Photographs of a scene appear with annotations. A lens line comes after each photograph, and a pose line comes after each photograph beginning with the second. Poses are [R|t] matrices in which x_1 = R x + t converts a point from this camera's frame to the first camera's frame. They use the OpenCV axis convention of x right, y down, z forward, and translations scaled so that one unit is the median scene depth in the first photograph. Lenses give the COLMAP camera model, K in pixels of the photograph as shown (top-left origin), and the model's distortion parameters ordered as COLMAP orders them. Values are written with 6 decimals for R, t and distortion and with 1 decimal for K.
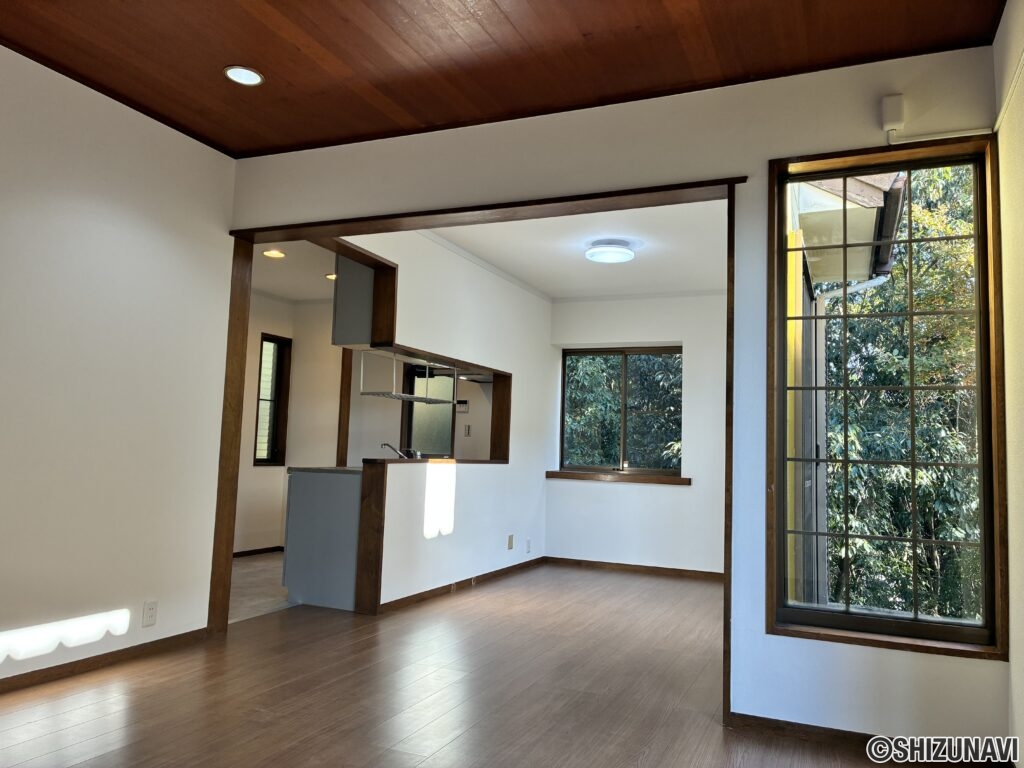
lens RADIAL K [[776.6, 0, 513.8], [0, 776.6, 379.4], [0, 0, 1]] dist [0.080175, -0.094157]
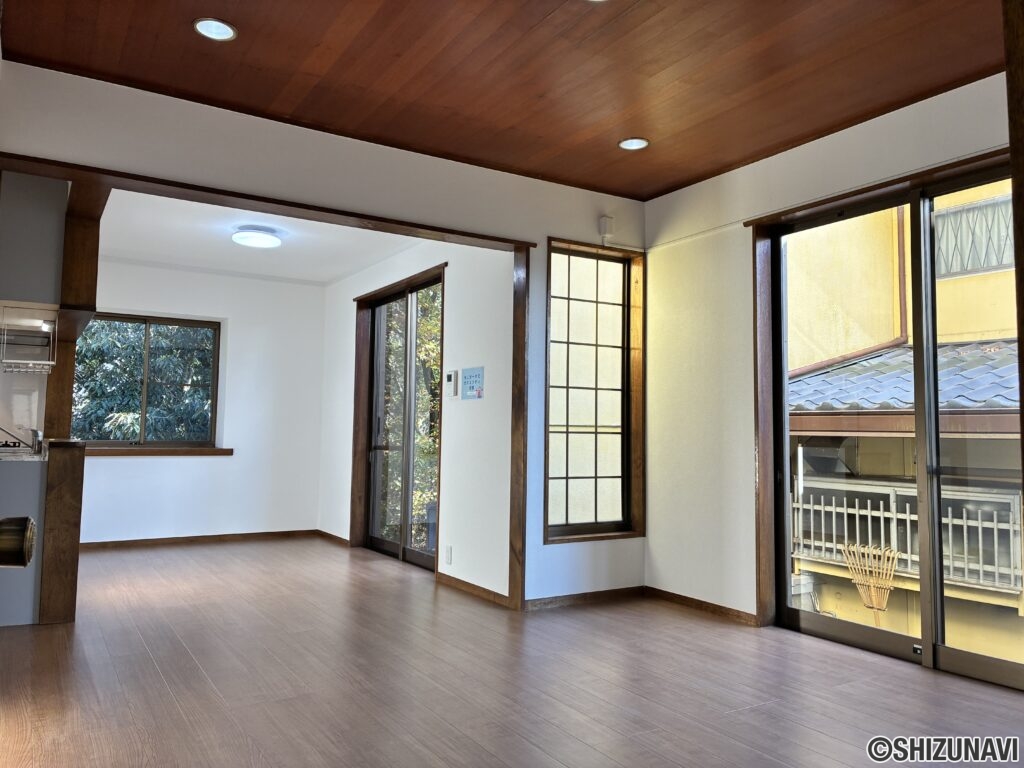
lens RADIAL K [[776.6, 0, 513.8], [0, 776.6, 379.4], [0, 0, 1]] dist [0.080175, -0.094157]
pose [[0.566089, 0.031425, 0.823745, -0.933306], [-0.072077, 0.997333, 0.011485, -0.016019], [-0.821187, -0.065874, 0.566844, 0.181897]]
